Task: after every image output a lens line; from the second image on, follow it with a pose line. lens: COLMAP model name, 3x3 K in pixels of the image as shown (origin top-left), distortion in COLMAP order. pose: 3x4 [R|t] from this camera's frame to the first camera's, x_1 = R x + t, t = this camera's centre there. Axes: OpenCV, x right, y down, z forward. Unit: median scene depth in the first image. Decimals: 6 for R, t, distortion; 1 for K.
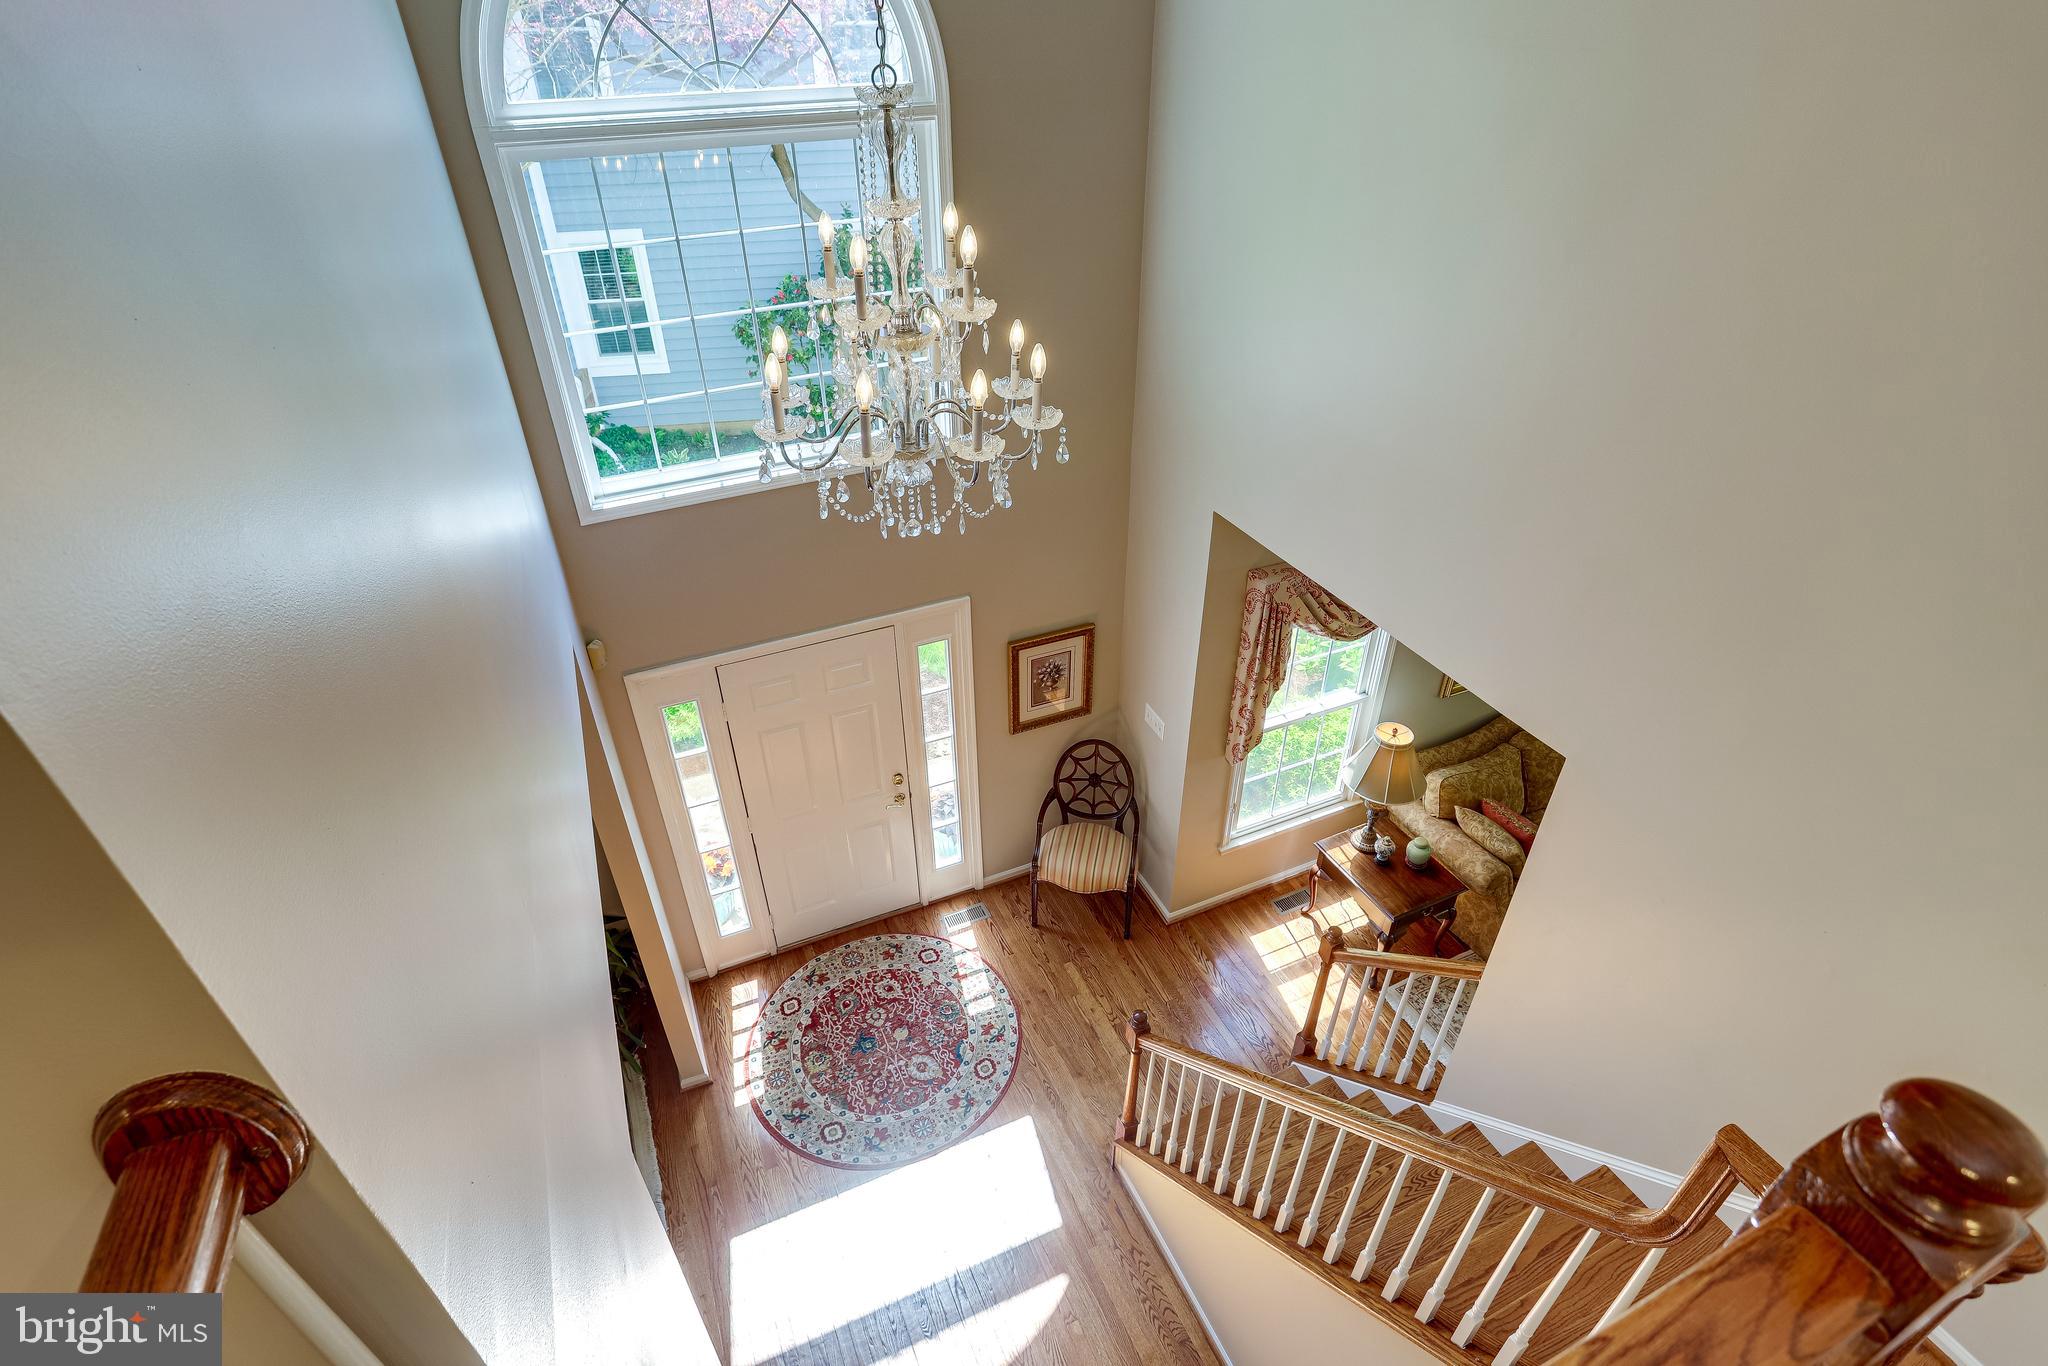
lens RADIAL K [[1046.6, 0, 1020.8], [0, 1046.6, 718.9], [0, 0, 1]] dist [0.000239, 0.000306]
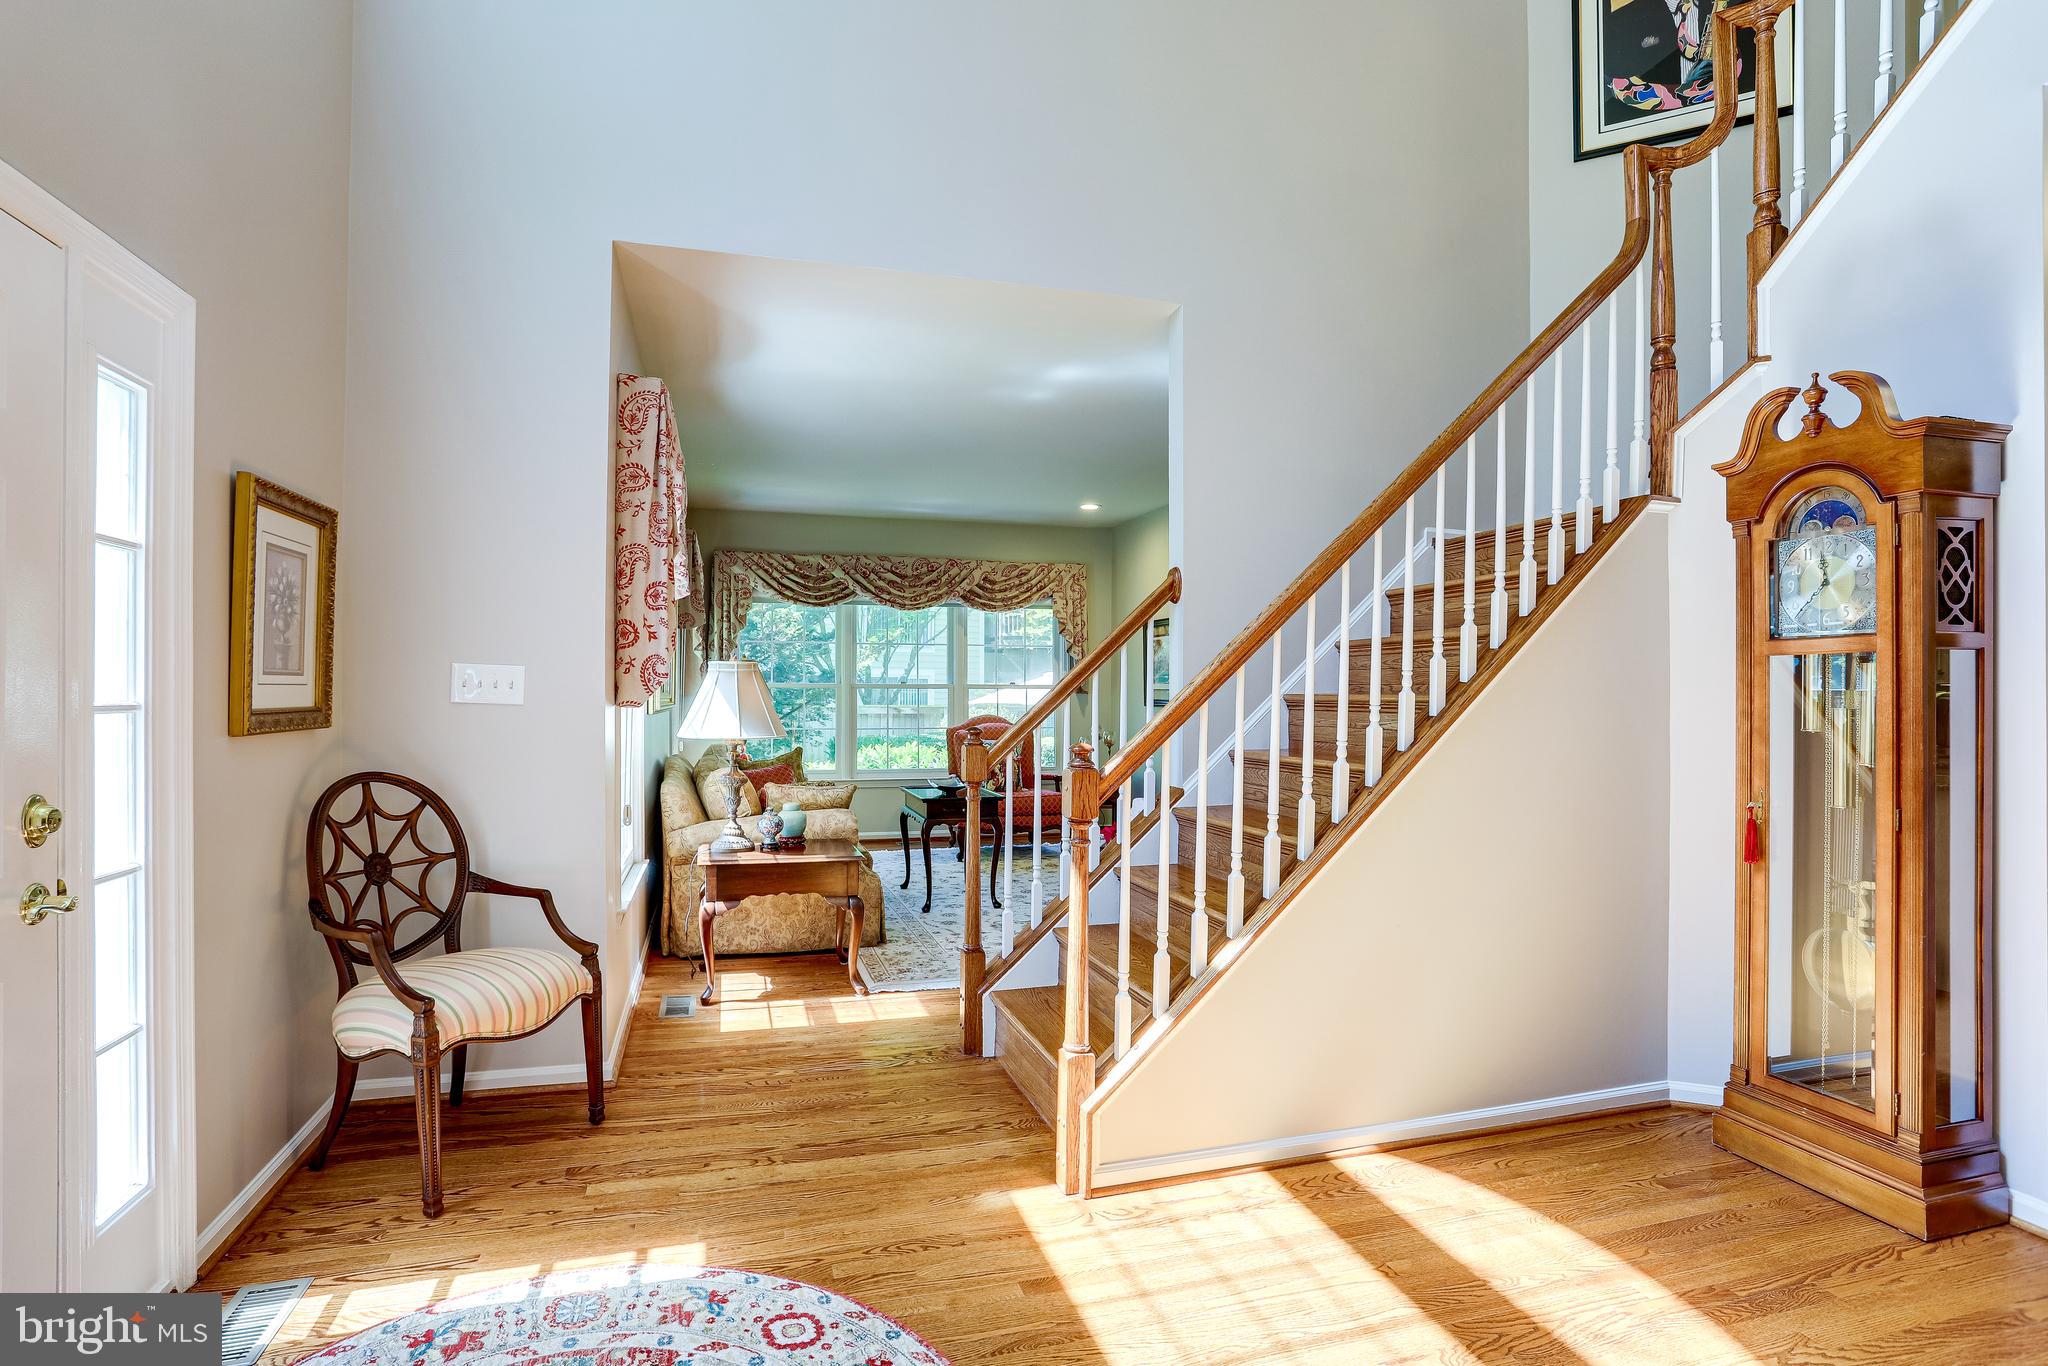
lens RADIAL K [[1029.4, 0, 1024.0], [0, 1029.4, 683.0], [0, 0, 1]] dist [-0.002220, -0.000181]
pose [[0.142104, 0.008354, 0.989816, -0.378135], [0.579586, 0.809921, -0.090045, 0.219694], [-0.802425, 0.586480, 0.110252, 0.731279]]
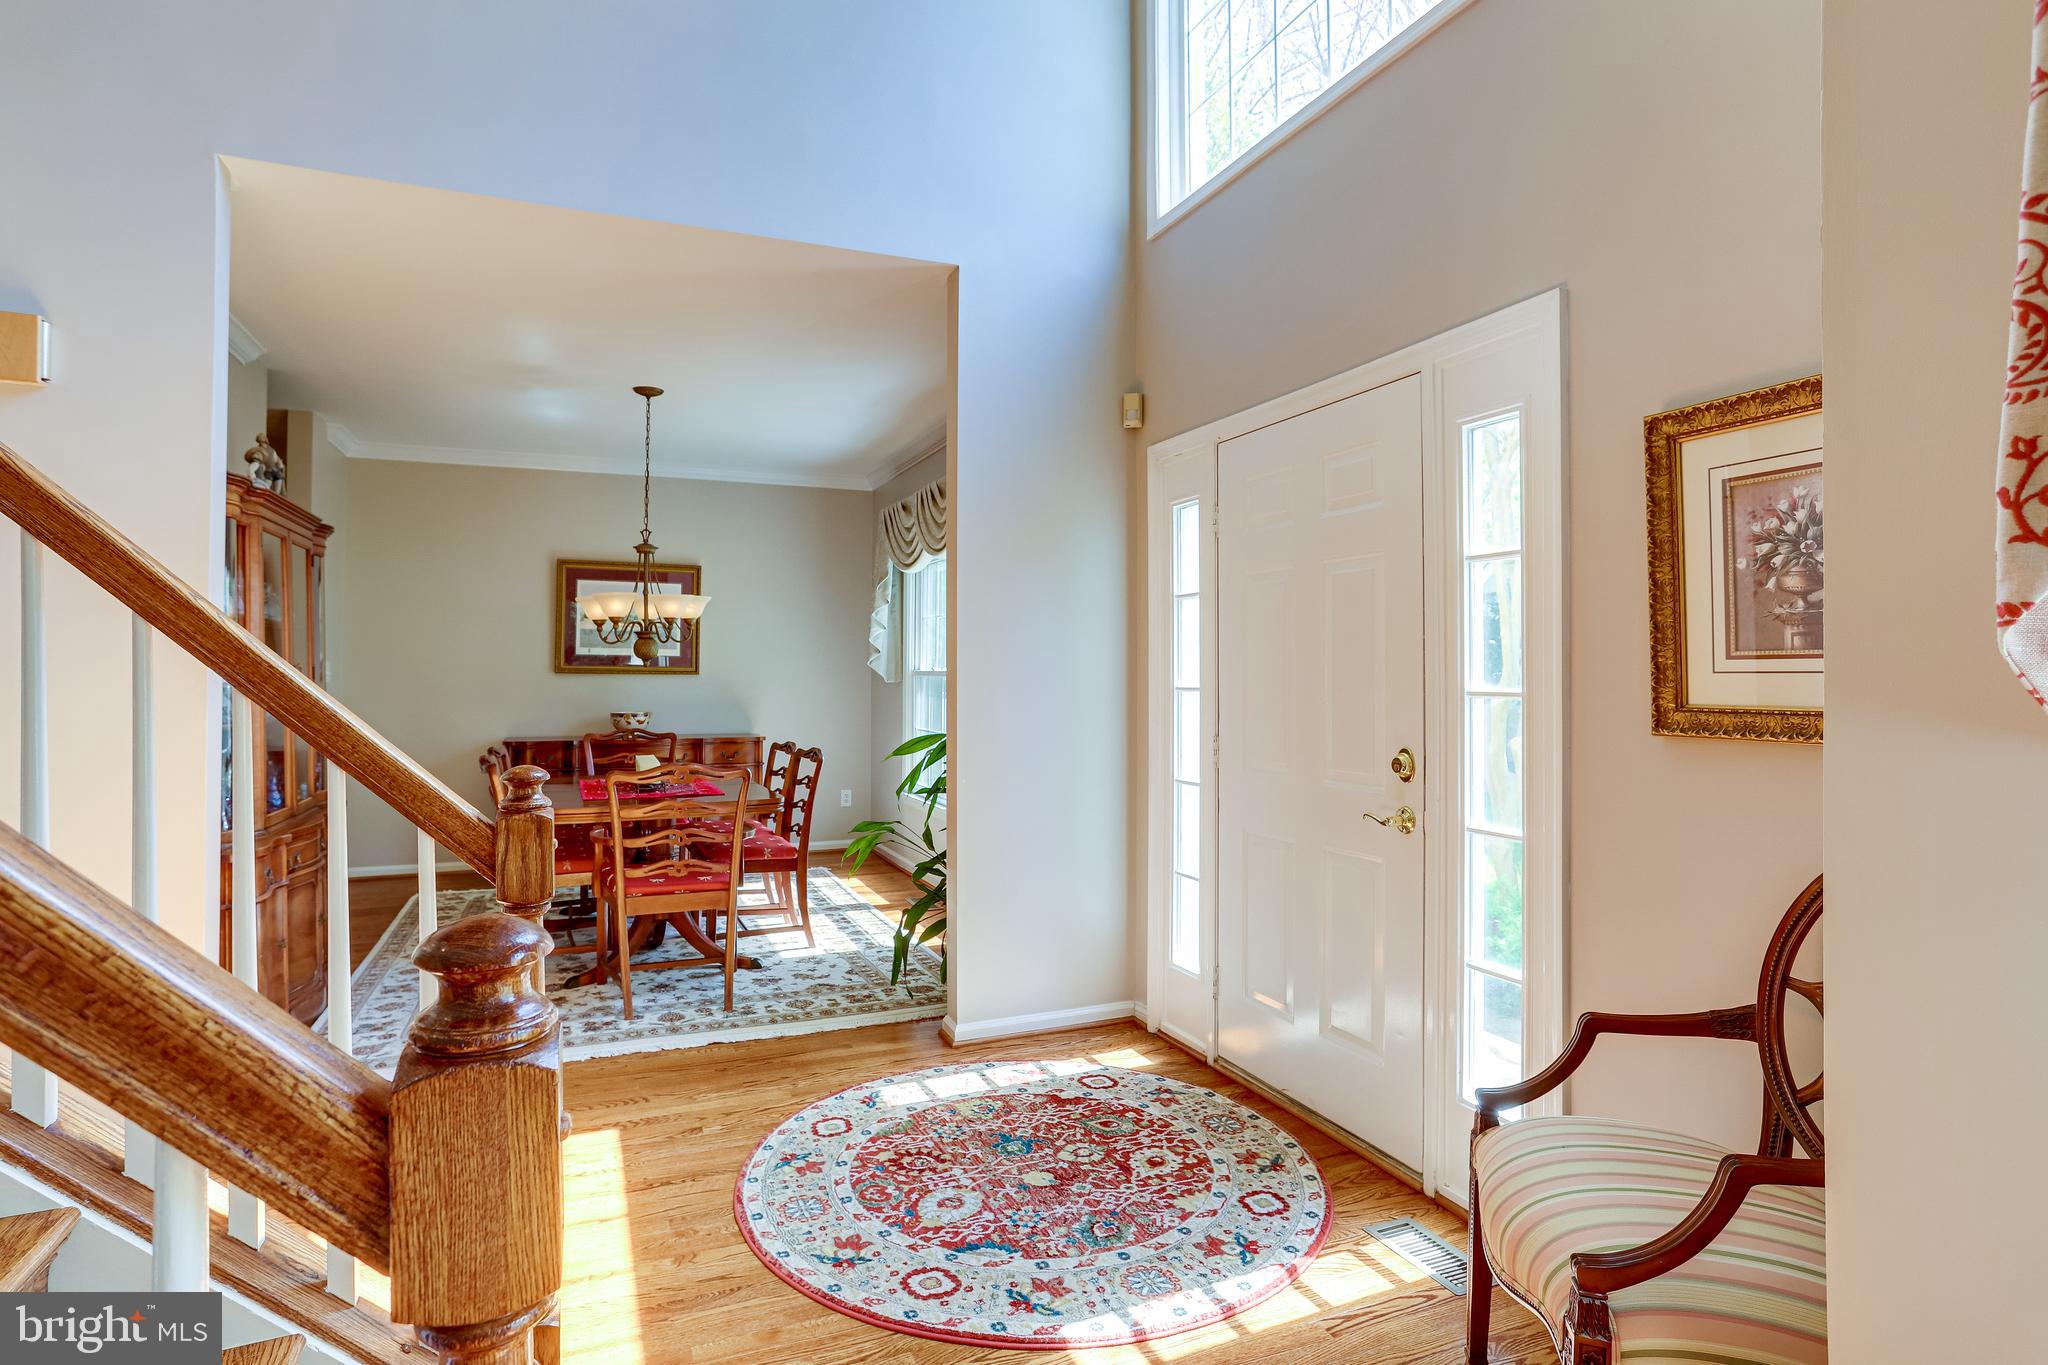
lens RADIAL K [[1036.7, 0, 999.1], [0, 1036.7, 667.6], [0, 0, 1]] dist [-0.001903, -0.000011]
pose [[-0.044569, -0.008585, -0.998969, 0.346042], [-0.593080, 0.804907, 0.019543, 0.120286], [0.803909, 0.593339, -0.040966, 0.869882]]
